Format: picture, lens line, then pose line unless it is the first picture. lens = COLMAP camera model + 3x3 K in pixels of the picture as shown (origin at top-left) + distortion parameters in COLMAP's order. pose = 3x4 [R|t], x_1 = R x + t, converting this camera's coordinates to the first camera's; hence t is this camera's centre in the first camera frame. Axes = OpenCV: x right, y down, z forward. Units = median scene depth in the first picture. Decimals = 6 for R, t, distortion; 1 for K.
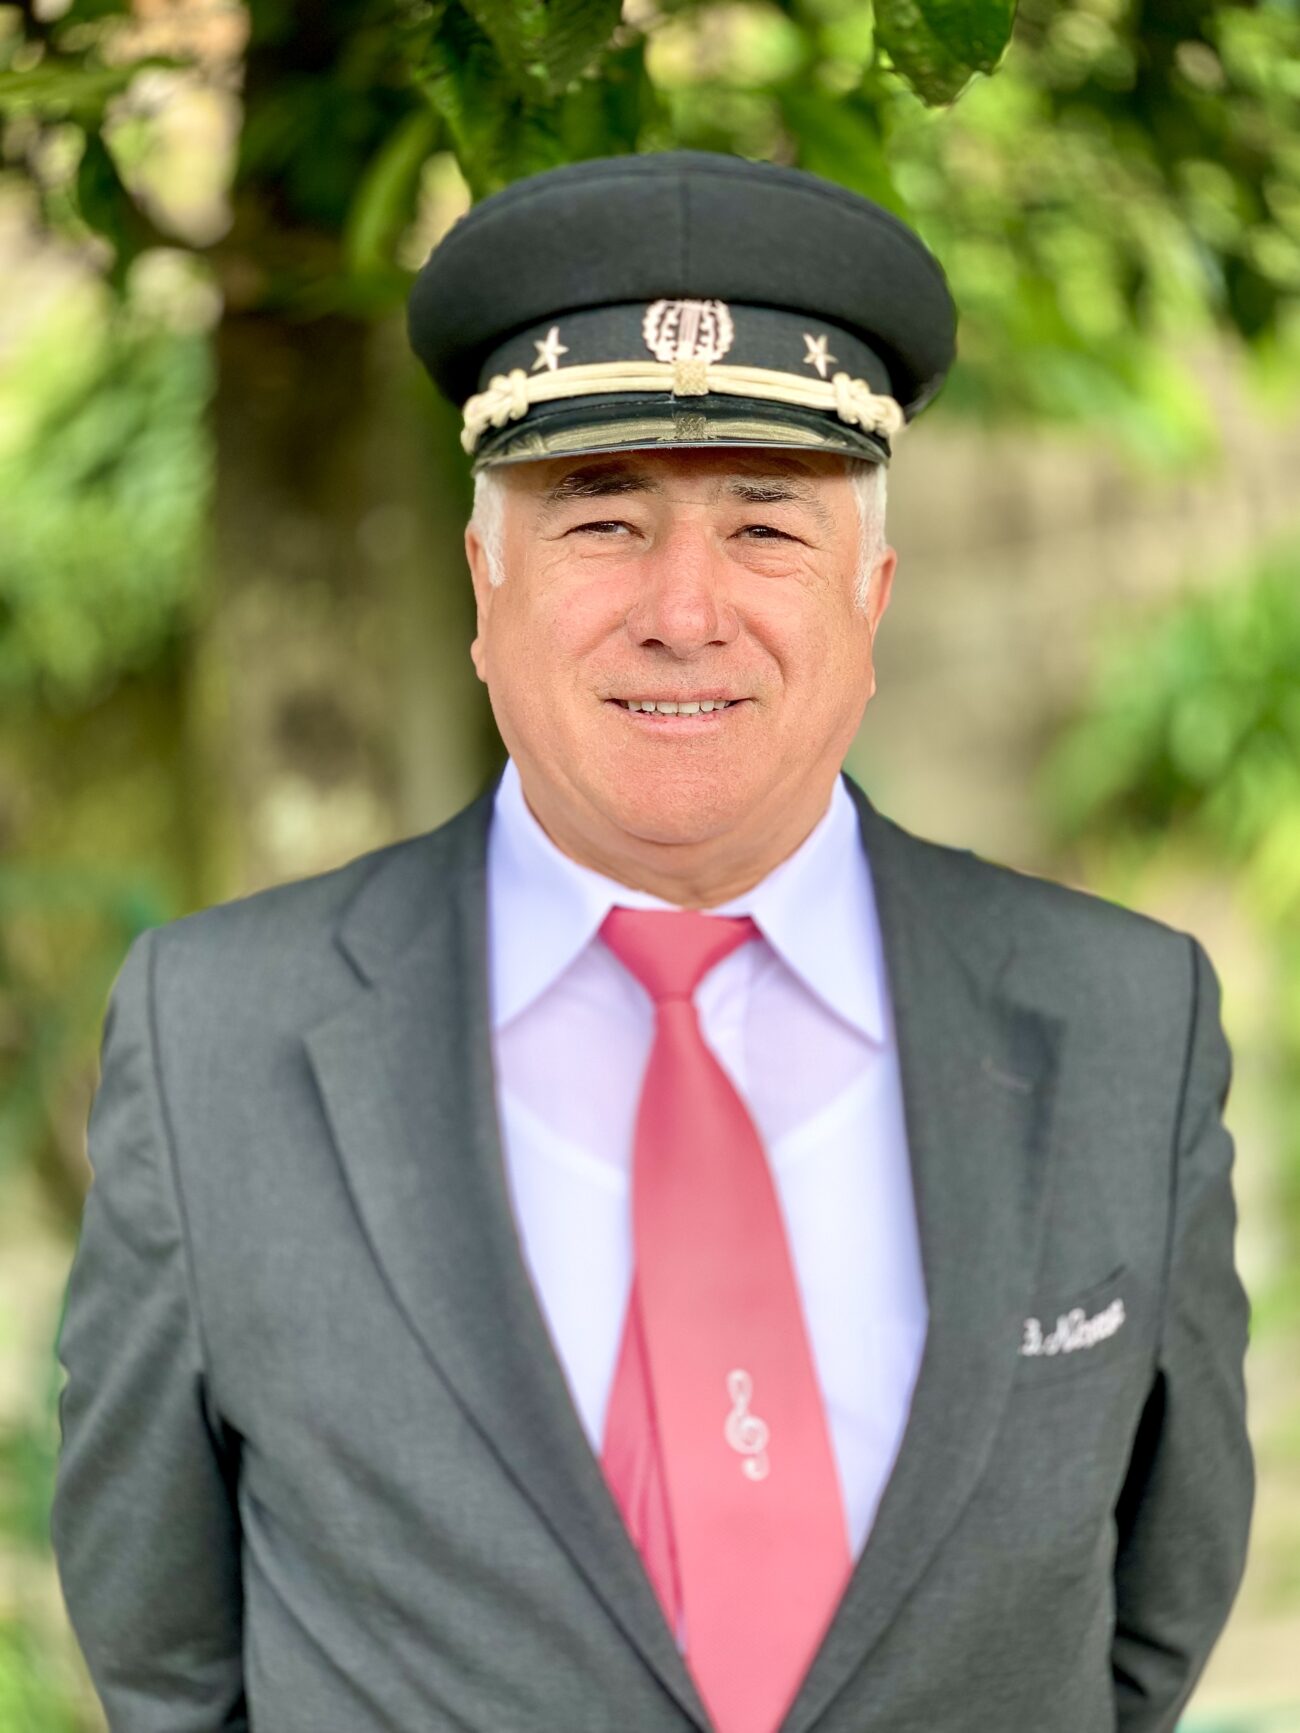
lens RADIAL K [[2634.7, 0, 650.0], [0, 2634.7, 866.5], [0, 0, 1]] dist [-0.080870, 0.221160]
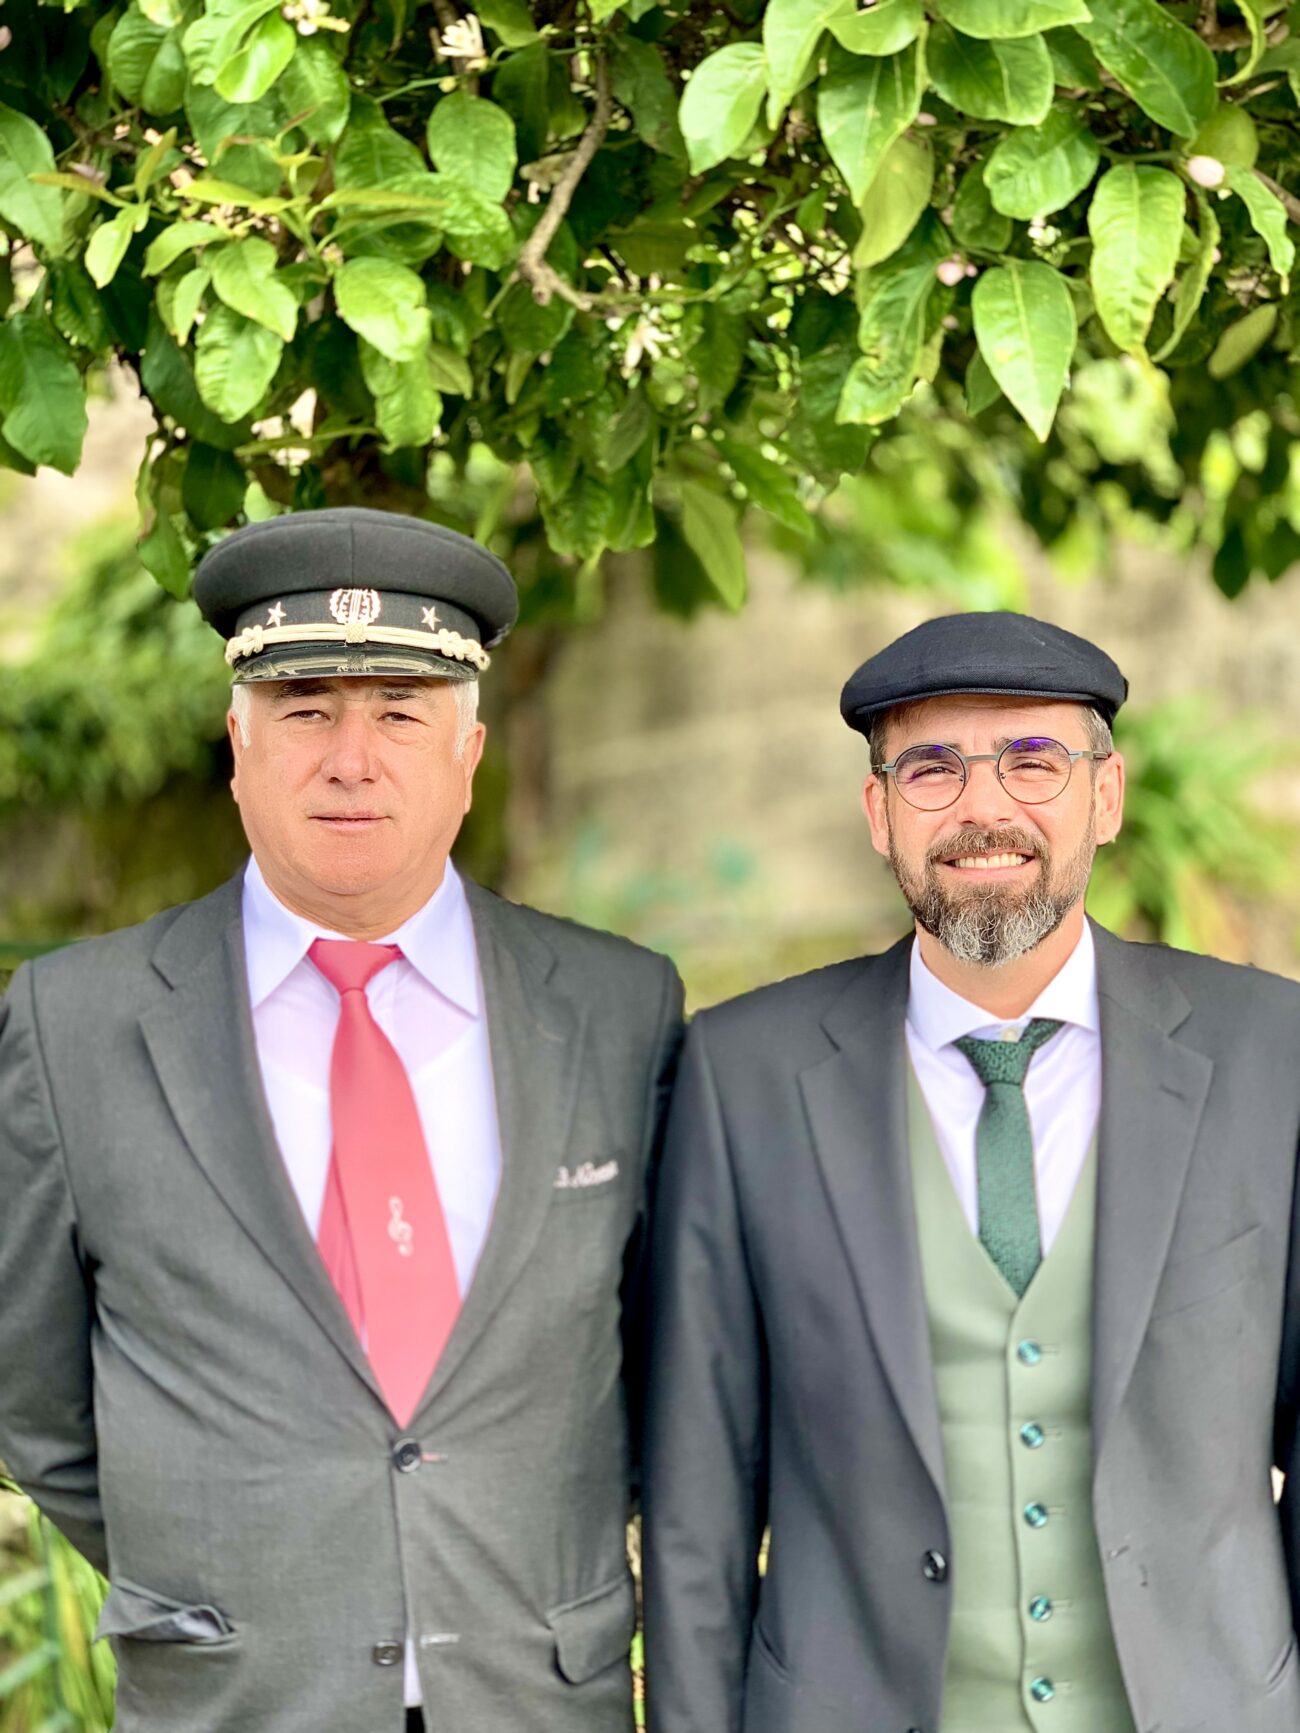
lens RADIAL K [[2619.6, 0, 651.9], [0, 2619.6, 724.9], [0, 0, 1]] dist [0.010168, 0.105371]
pose [[0.990504, -0.015552, 0.136603, -0.029262], [0.025000, 0.997391, -0.067721, -0.002087], [-0.135194, 0.070493, 0.988308, -0.742556]]
